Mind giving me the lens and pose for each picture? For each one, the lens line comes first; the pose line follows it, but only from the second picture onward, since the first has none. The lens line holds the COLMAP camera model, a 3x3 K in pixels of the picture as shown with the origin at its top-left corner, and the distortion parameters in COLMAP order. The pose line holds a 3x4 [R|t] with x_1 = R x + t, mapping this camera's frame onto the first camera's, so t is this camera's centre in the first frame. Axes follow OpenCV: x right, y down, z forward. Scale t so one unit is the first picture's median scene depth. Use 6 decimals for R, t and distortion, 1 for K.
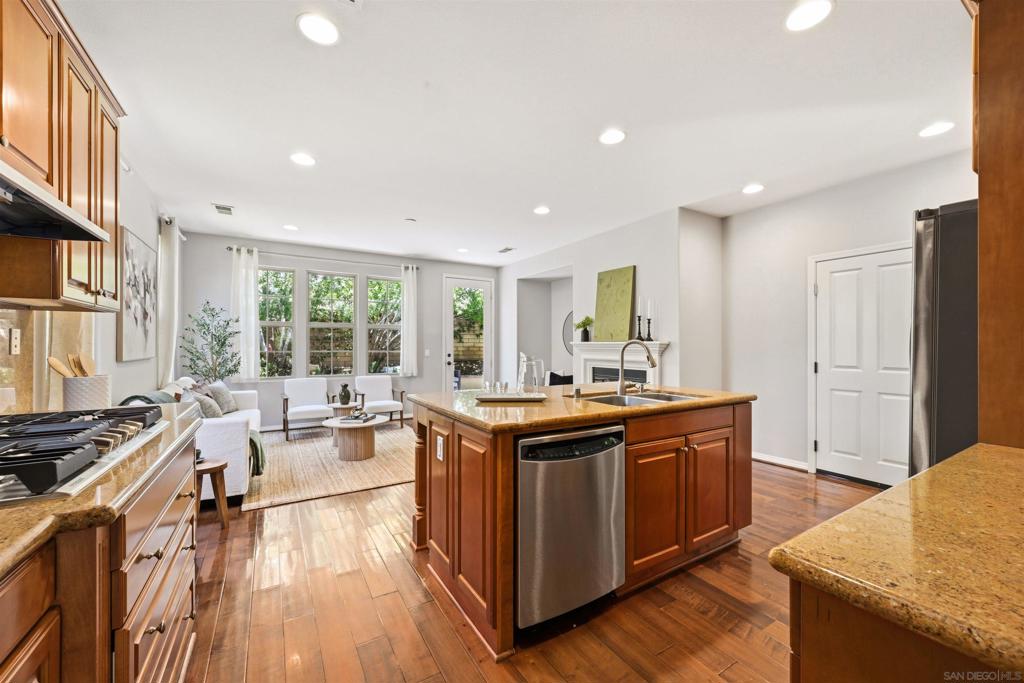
lens RADIAL K [[400.4, 0, 518.2], [0, 400.4, 344.0], [0, 0, 1]] dist [-0.000134, 0.000062]
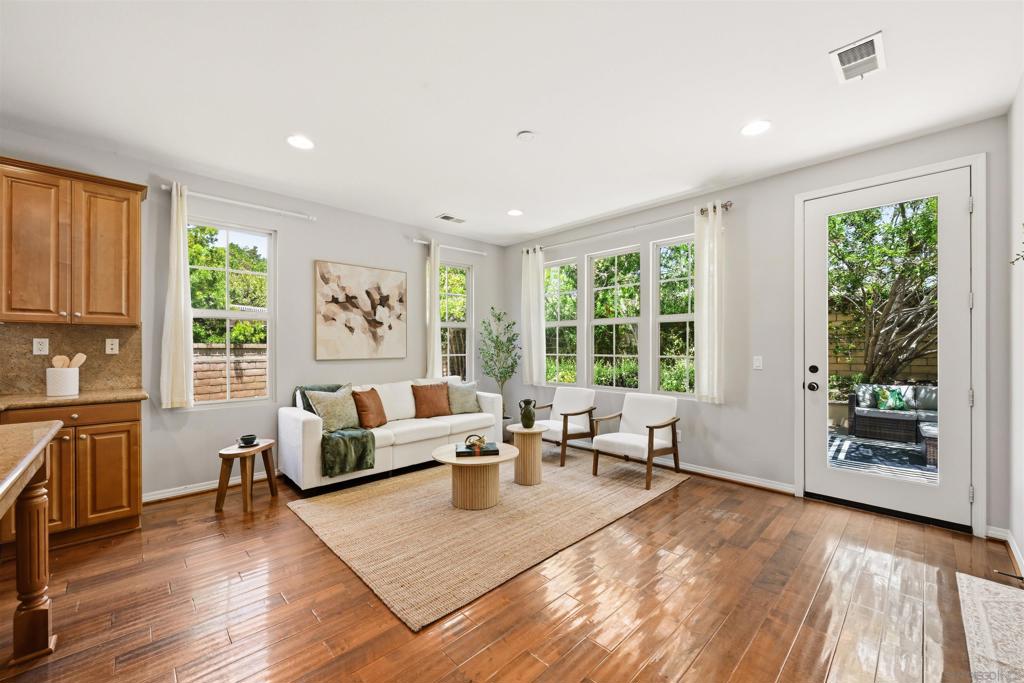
lens RADIAL K [[400.4, 0, 515.7], [0, 400.4, 347.3], [0, 0, 1]] dist [-0.000134, 0.000062]
pose [[0.221205, -0.002110, -0.975225, 0.267440], [0.004494, 0.999989, -0.001144, 0.002799], [0.975217, -0.004129, 0.221212, 0.765263]]
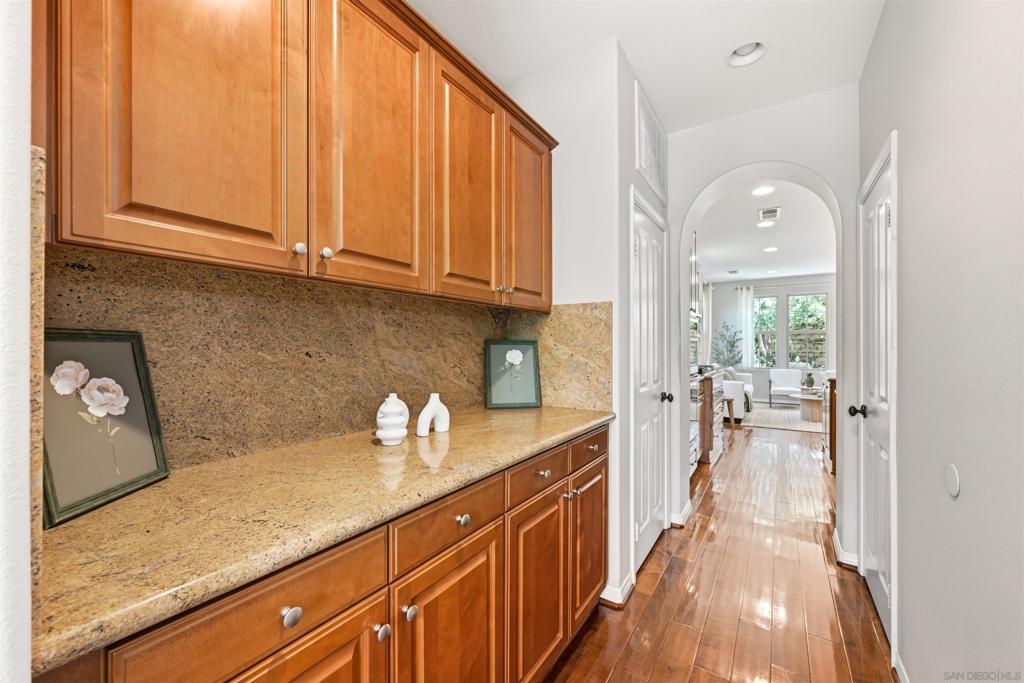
lens RADIAL K [[400.4, 0, 513.4], [0, 400.4, 347.6], [0, 0, 1]] dist [-0.000134, 0.000062]
pose [[0.416736, -0.000715, -0.909027, 0.413817], [0.005599, 0.999983, 0.001781, -0.000970], [0.909010, -0.005832, 0.416733, -0.548618]]
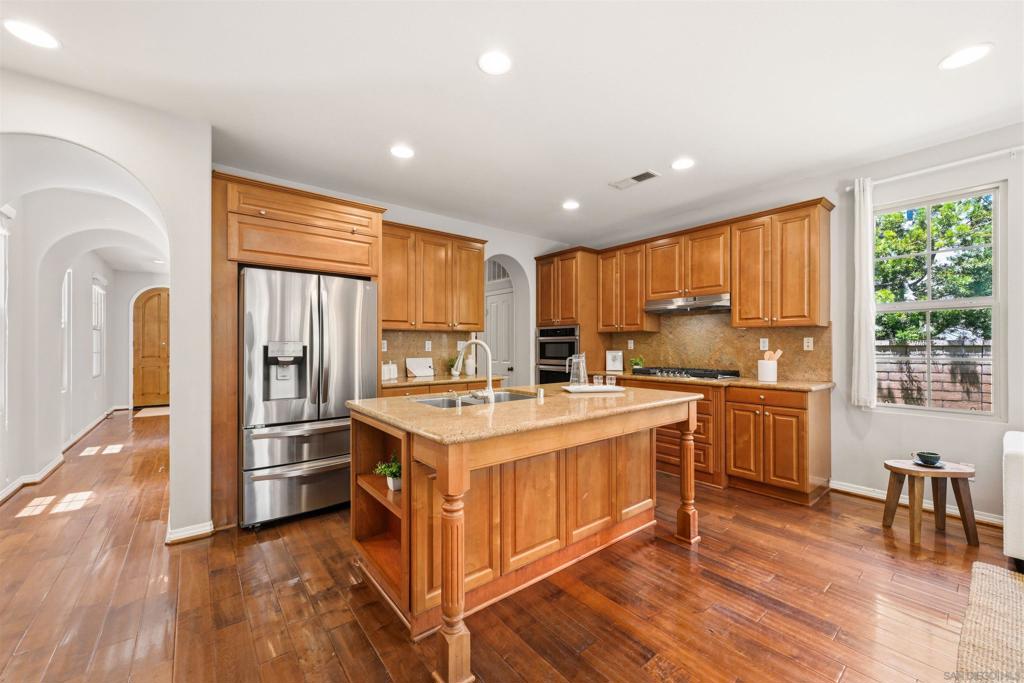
lens RADIAL K [[400.4, 0, 517.0], [0, 400.4, 340.7], [0, 0, 1]] dist [-0.000134, 0.000062]
pose [[-0.990987, -0.001275, -0.133954, 0.152274], [0.000676, 0.999894, -0.014518, 0.002250], [0.133958, -0.014477, -0.990881, 0.930505]]
